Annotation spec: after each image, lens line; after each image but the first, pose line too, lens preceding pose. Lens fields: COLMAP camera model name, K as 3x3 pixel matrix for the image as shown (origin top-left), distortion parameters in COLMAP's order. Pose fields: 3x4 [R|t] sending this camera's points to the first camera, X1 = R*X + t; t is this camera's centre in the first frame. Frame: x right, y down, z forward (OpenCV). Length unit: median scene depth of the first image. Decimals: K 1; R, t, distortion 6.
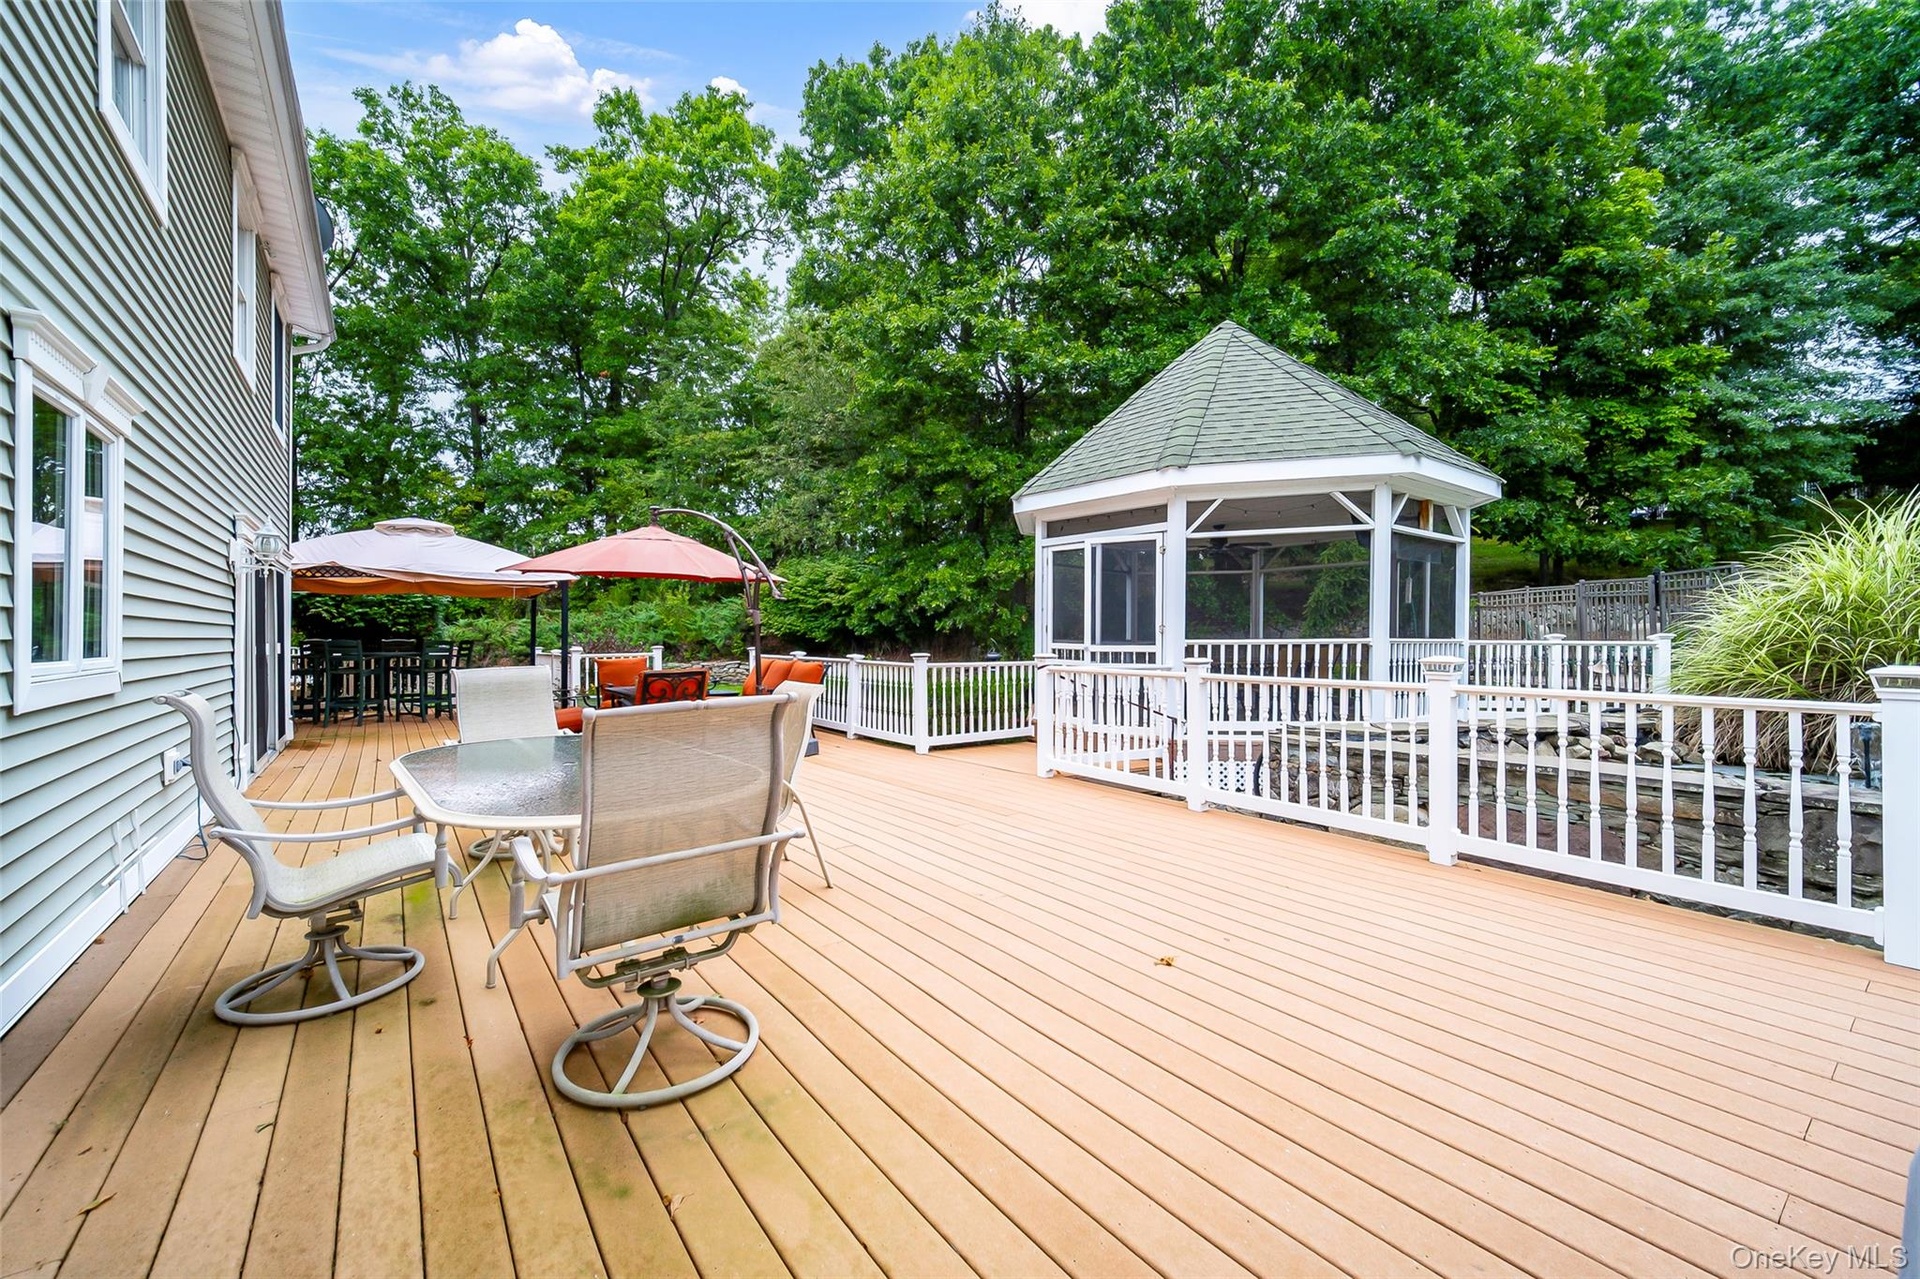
lens RADIAL K [[791.7, 0, 922.6], [0, 791.7, 629.7], [0, 0, 1]] dist [0.002563, -0.000767]
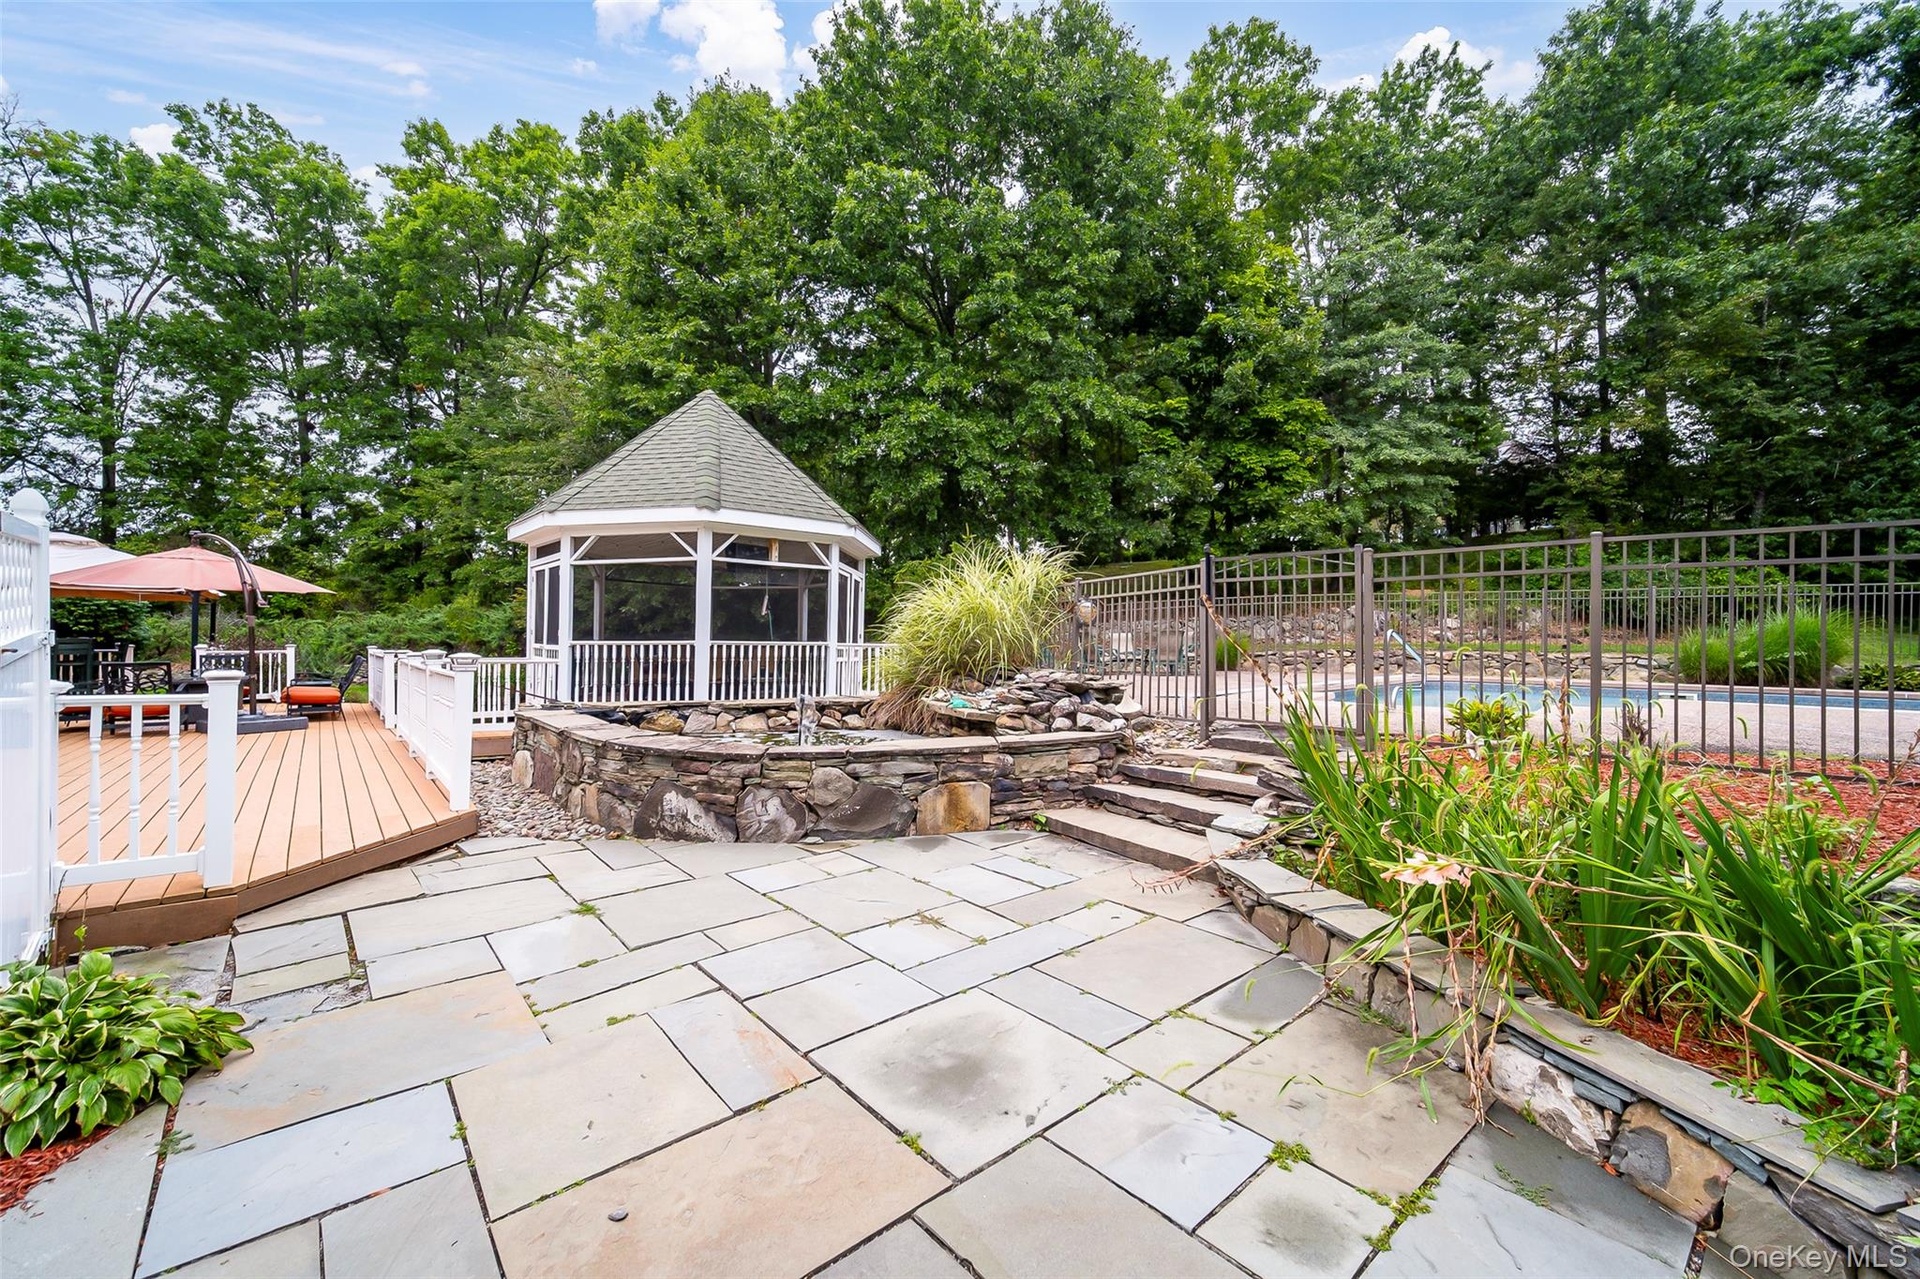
lens RADIAL K [[791.7, 0, 954.3], [0, 791.7, 637.5], [0, 0, 1]] dist [0.002563, -0.000767]
pose [[0.997757, 0.007341, 0.066536, 0.267321], [-0.007610, 0.999964, 0.003779, -0.000675], [-0.066506, -0.004277, 0.997777, -0.111156]]
